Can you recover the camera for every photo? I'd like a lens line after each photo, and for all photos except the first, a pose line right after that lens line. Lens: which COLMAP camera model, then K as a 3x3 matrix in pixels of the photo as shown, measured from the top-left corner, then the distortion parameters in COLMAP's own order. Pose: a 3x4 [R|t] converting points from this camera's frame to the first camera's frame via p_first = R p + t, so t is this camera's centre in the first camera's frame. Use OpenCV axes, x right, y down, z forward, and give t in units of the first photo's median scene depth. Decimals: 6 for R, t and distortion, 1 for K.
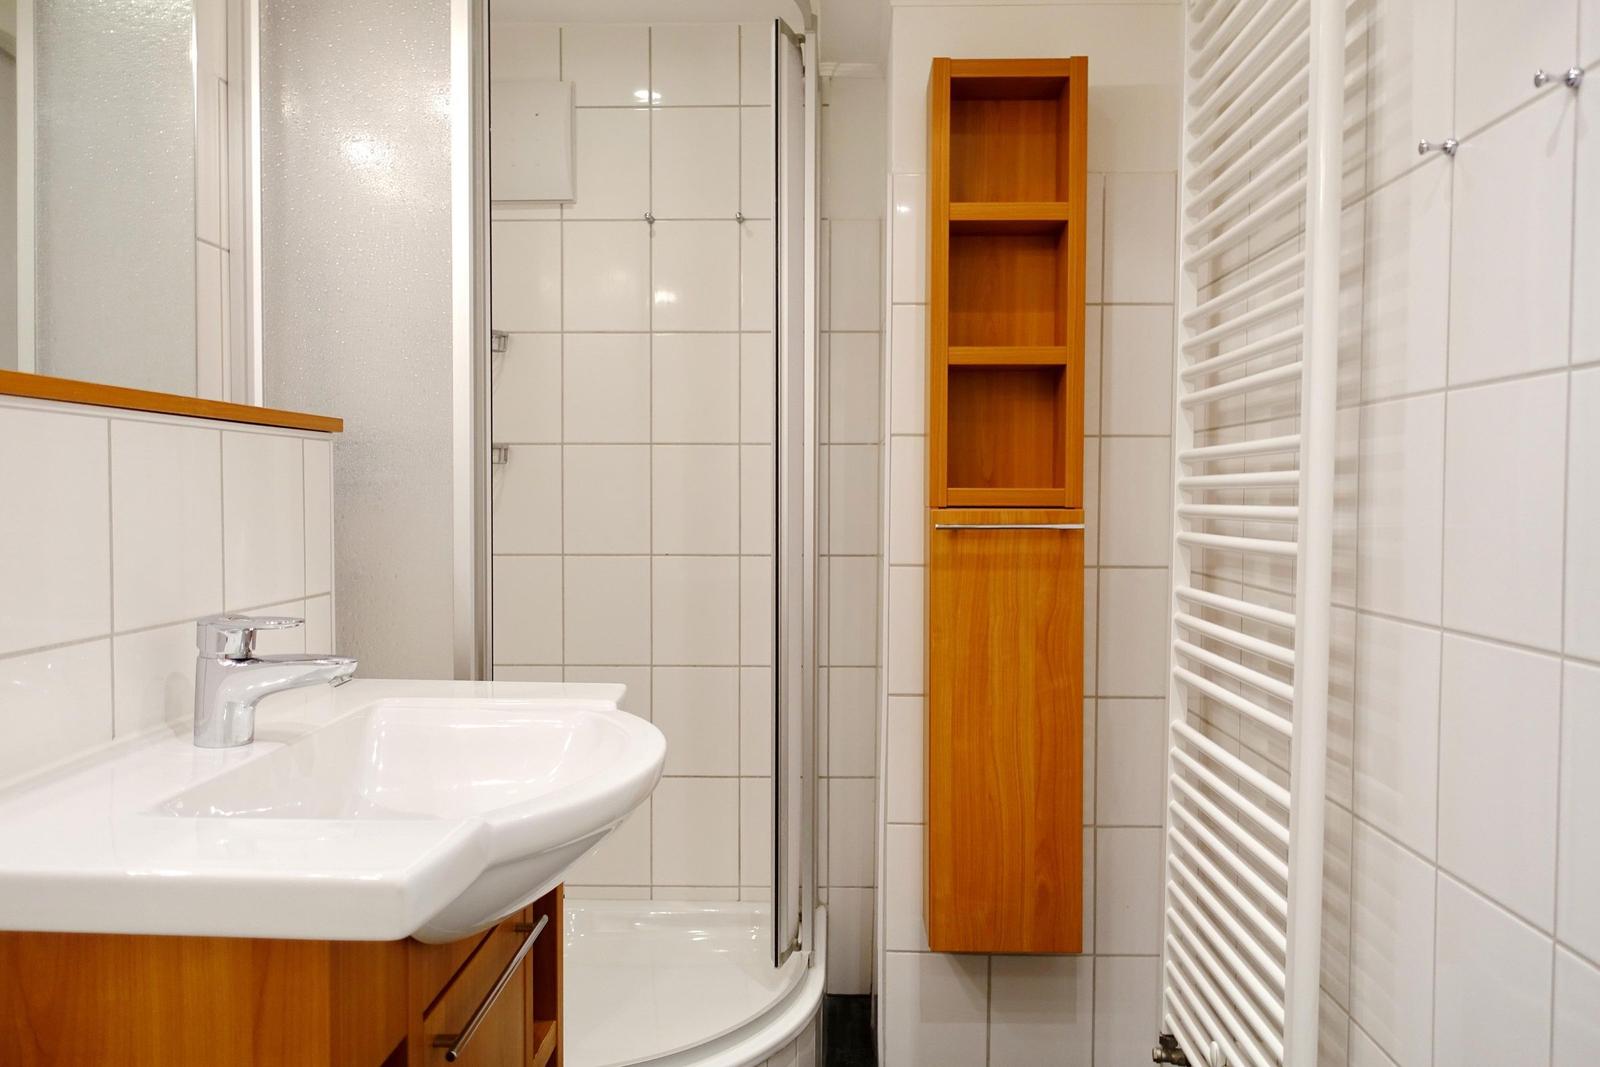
lens RADIAL K [[1166.1, 0, 804.2], [0, 1166.1, 537.8], [0, 0, 1]] dist [-0.003526, -0.001682]
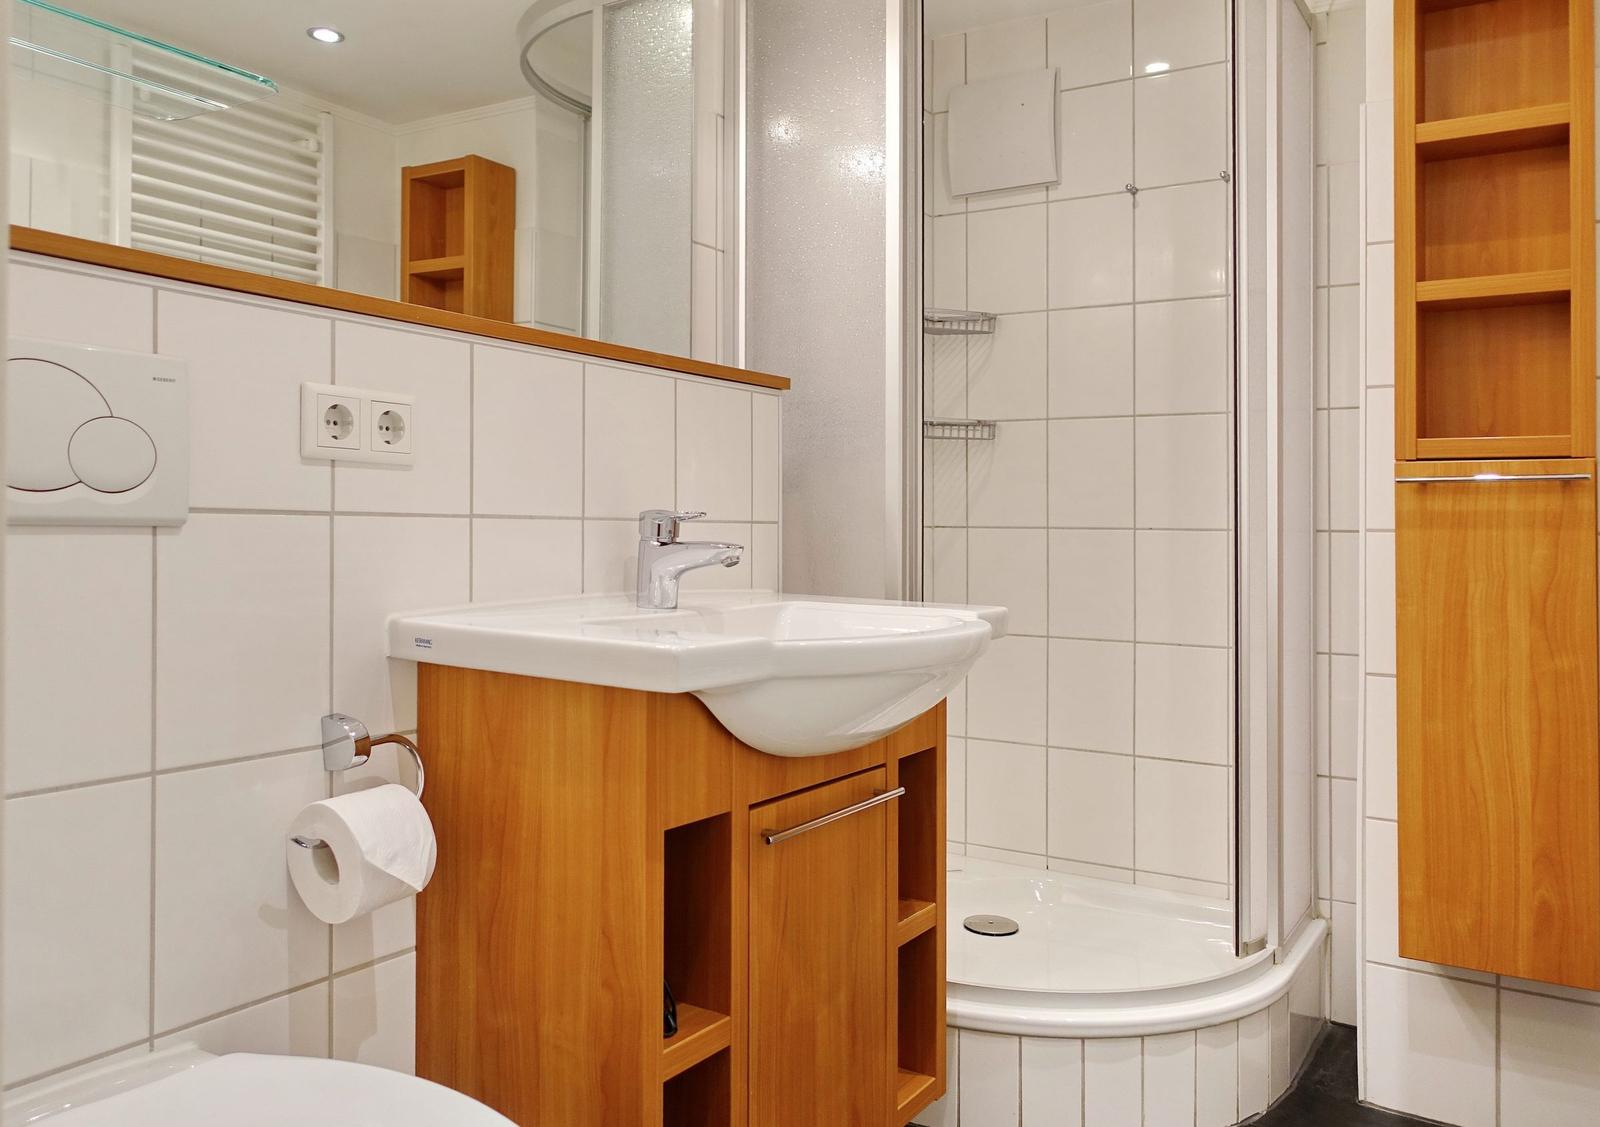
lens RADIAL K [[1291.0, 0, 797.1], [0, 1291.0, 553.6], [0, 0, 1]] dist [0.004209, 0.015891]
pose [[0.860388, 0.014116, -0.509444, 0.220093], [-0.027373, 0.999453, -0.018536, 0.077859], [0.508904, 0.029893, 0.860304, -0.106752]]
